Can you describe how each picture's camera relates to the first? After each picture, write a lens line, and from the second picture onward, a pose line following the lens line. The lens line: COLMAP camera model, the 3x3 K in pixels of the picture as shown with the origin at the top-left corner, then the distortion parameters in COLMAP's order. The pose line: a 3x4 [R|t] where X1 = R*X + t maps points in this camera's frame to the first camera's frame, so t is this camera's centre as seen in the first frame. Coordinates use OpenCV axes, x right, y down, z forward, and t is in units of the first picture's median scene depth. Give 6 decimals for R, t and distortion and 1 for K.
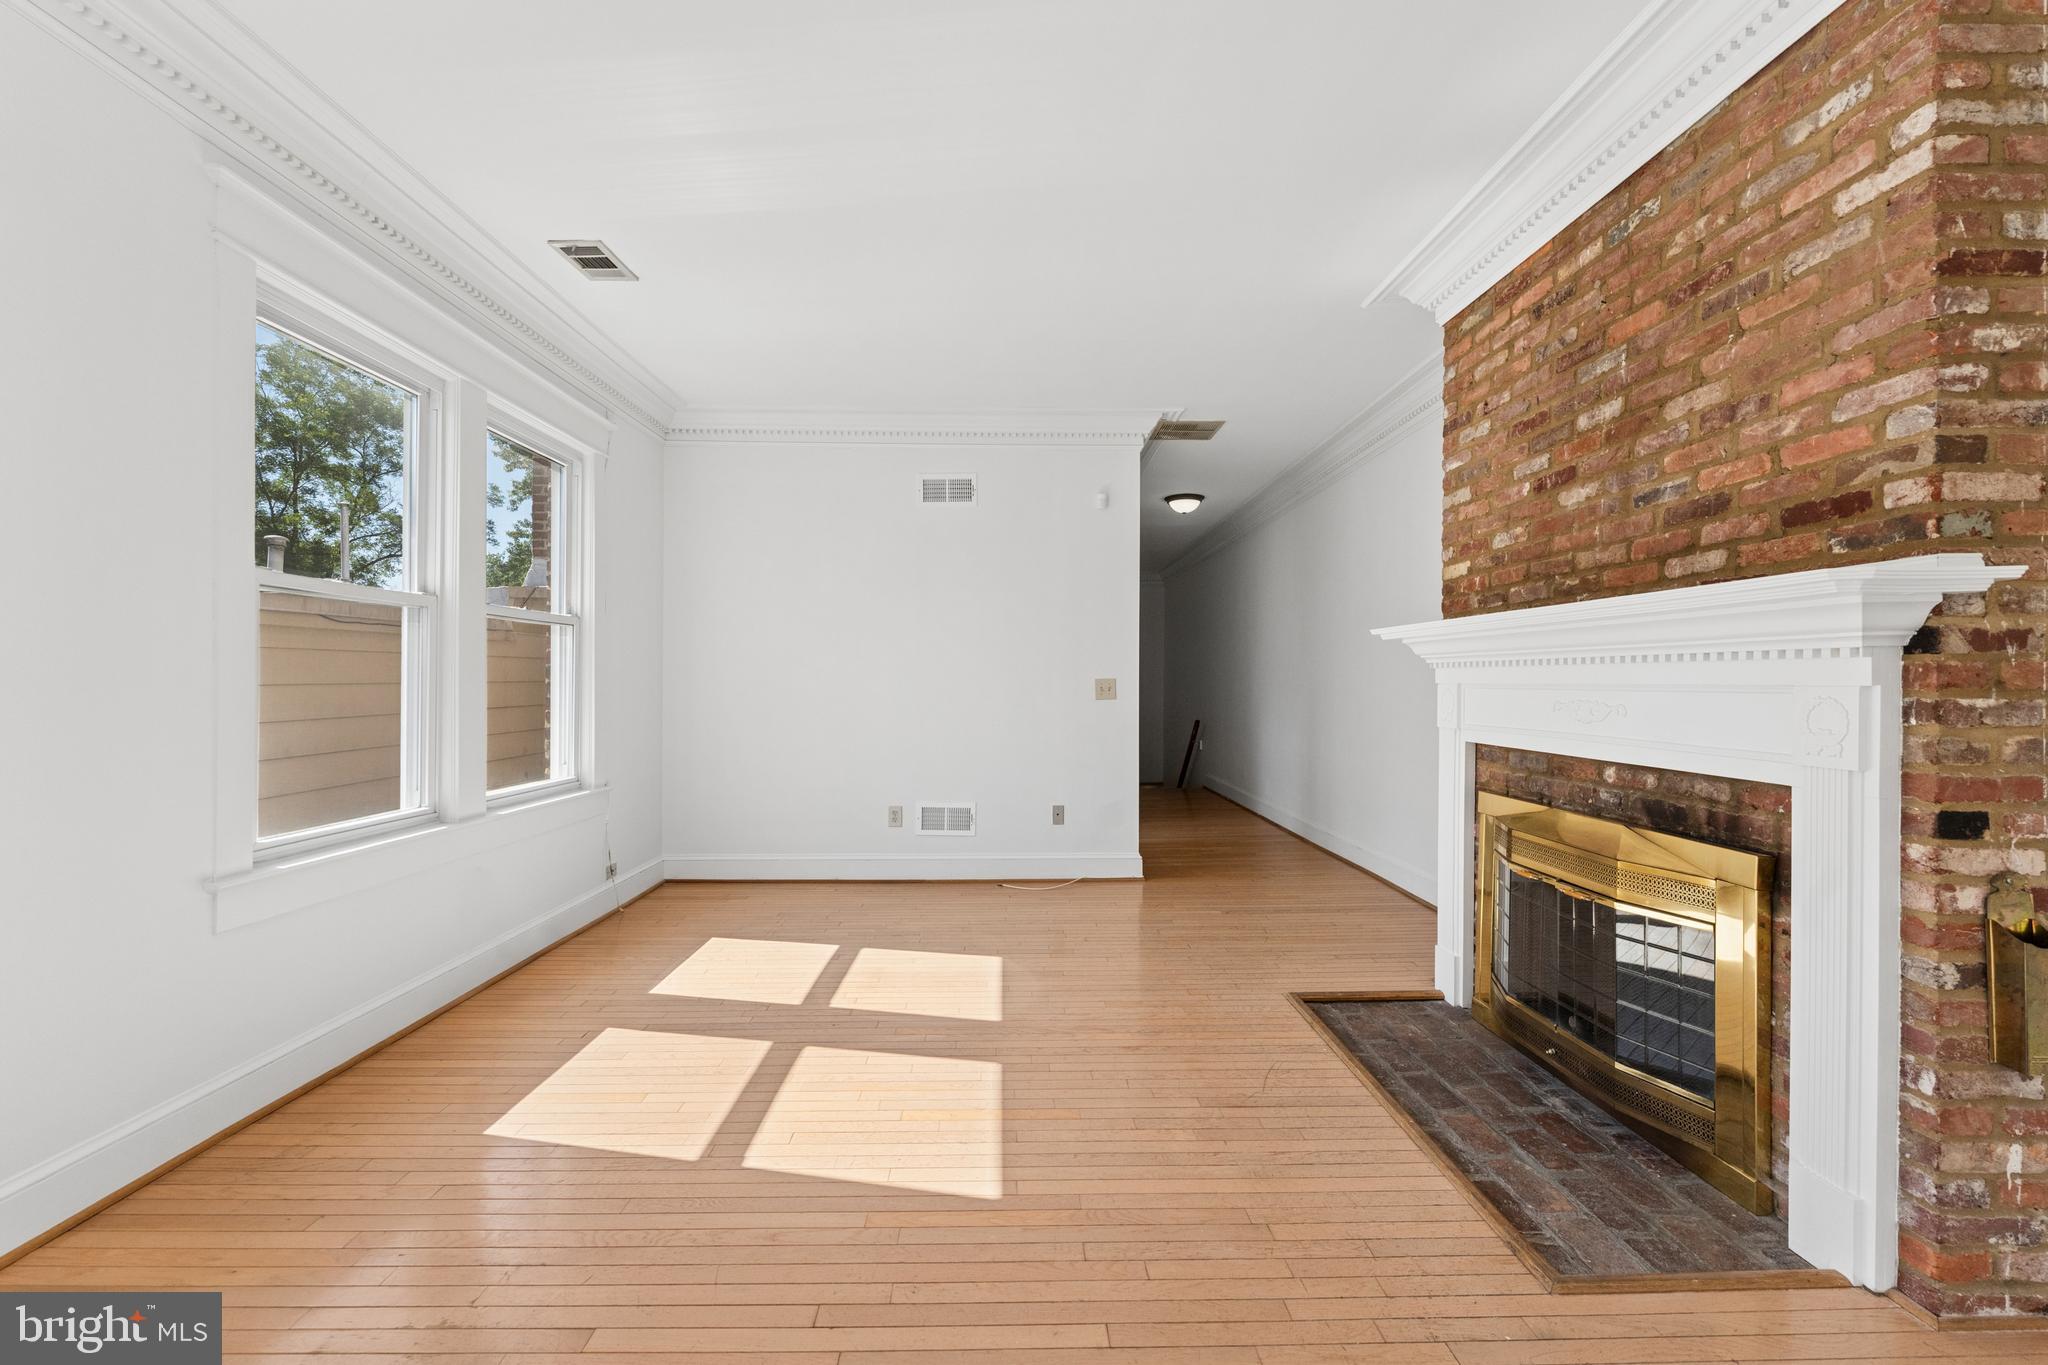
lens RADIAL K [[864.1, 0, 1011.0], [0, 864.1, 682.9], [0, 0, 1]] dist [-0.001674, 0.000071]
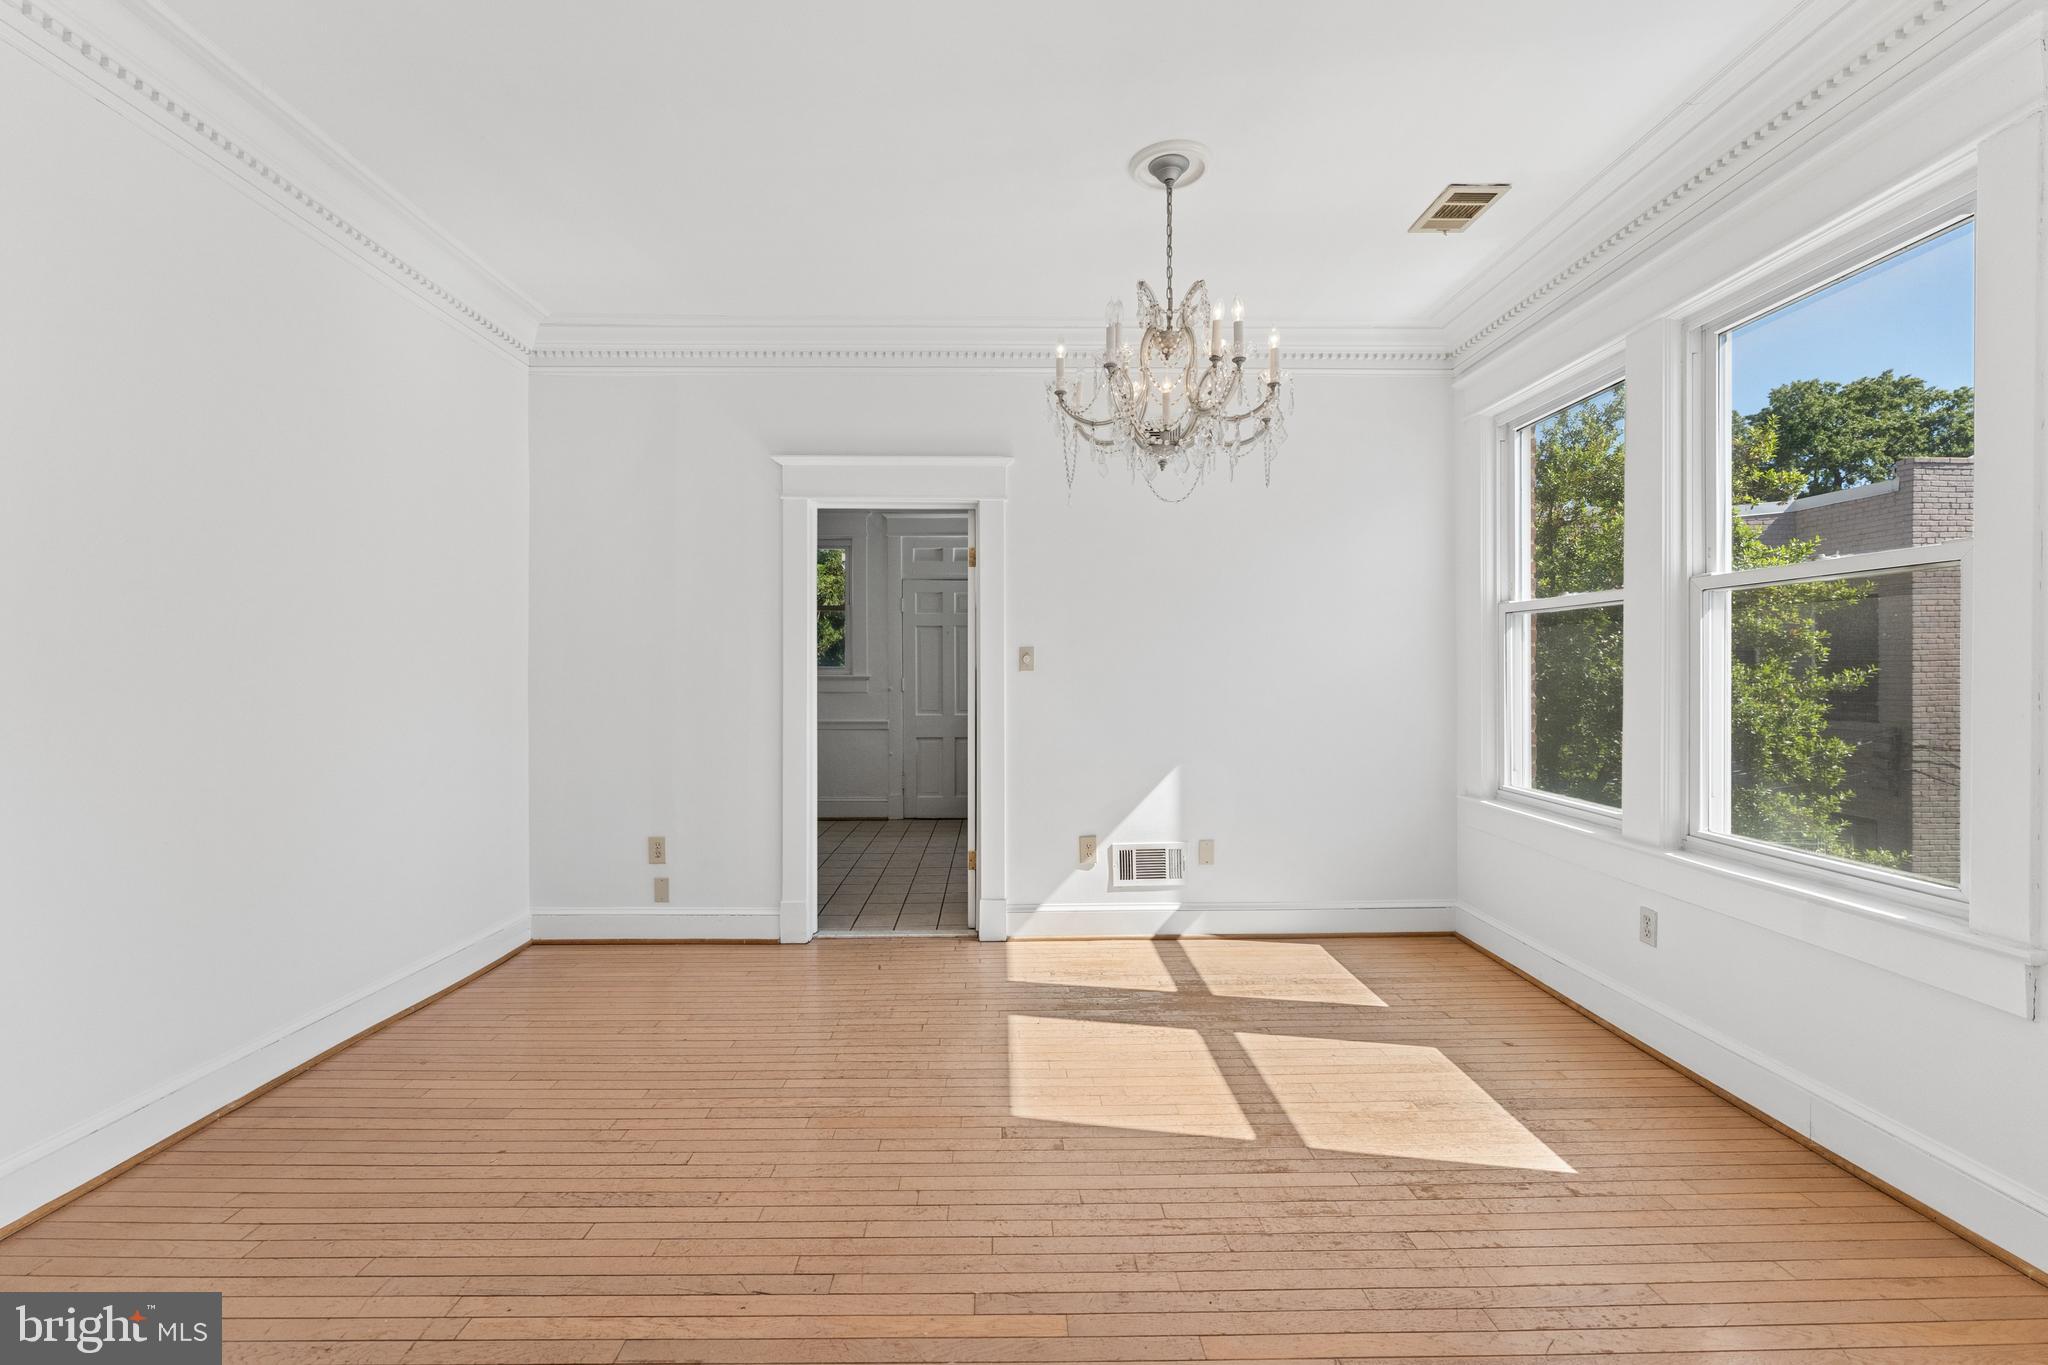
lens RADIAL K [[867.9, 0, 1014.6], [0, 867.9, 676.9], [0, 0, 1]] dist [-0.000849, -0.000318]
pose [[-0.999990, 0.000395, -0.004536, -0.007507], [0.000359, 0.999969, 0.007928, -0.010819], [0.004539, 0.007926, -0.999958, 1.081825]]
